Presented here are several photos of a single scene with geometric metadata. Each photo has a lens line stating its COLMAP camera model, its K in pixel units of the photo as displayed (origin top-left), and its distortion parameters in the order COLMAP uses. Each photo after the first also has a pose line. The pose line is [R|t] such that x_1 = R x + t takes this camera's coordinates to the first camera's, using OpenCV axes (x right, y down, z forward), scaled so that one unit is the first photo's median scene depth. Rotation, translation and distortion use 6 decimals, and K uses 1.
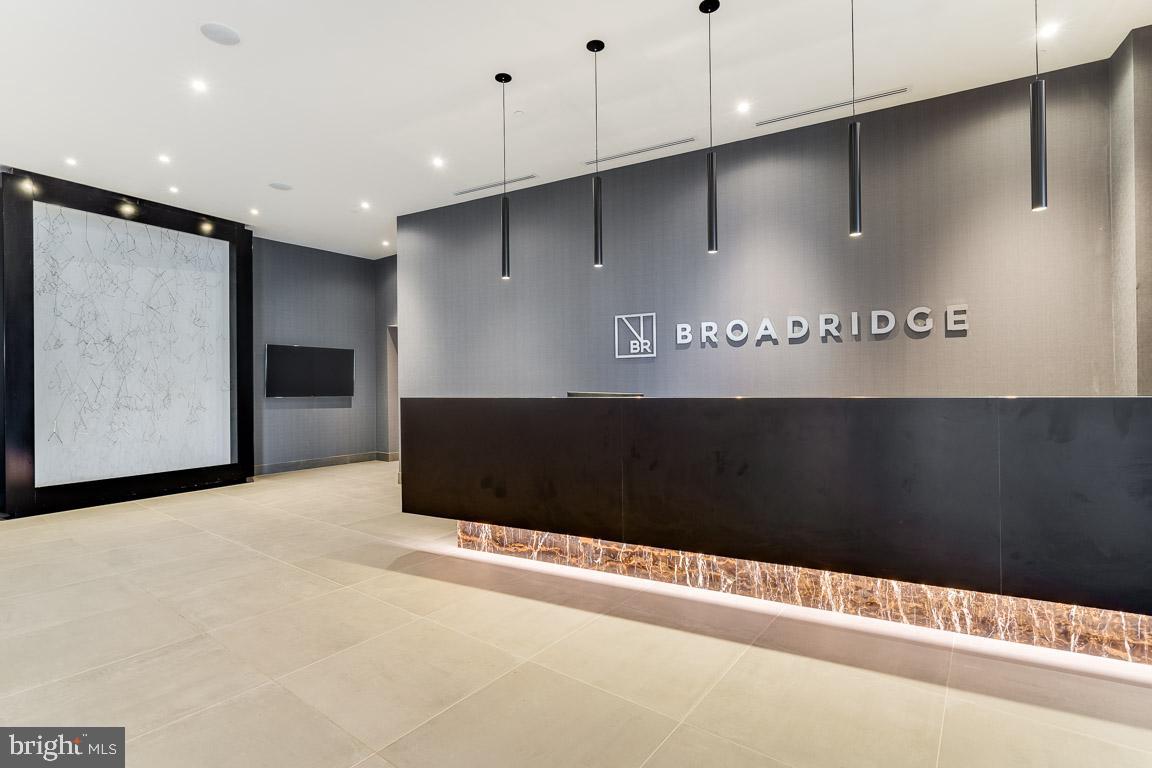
lens RADIAL K [[602.5, 0, 615.1], [0, 602.5, 384.7], [0, 0, 1]] dist [0.003093, 0.000197]
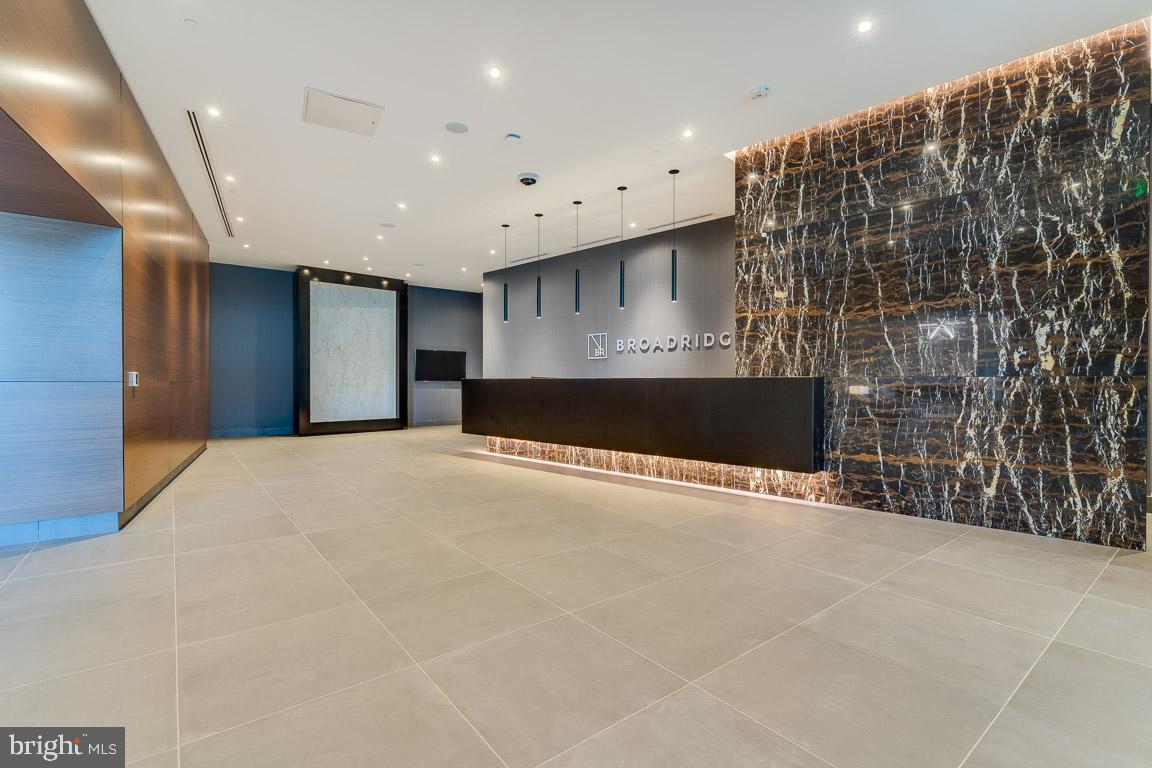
lens RADIAL K [[610.5, 0, 576.0], [0, 610.5, 384.0], [0, 0, 1]] dist [0.003313, 0.001021]
pose [[0.955850, 0.012341, -0.293596, 0.497975], [-0.009582, 0.999895, 0.010835, 0.009482], [0.293699, -0.007543, 0.955868, -0.703909]]
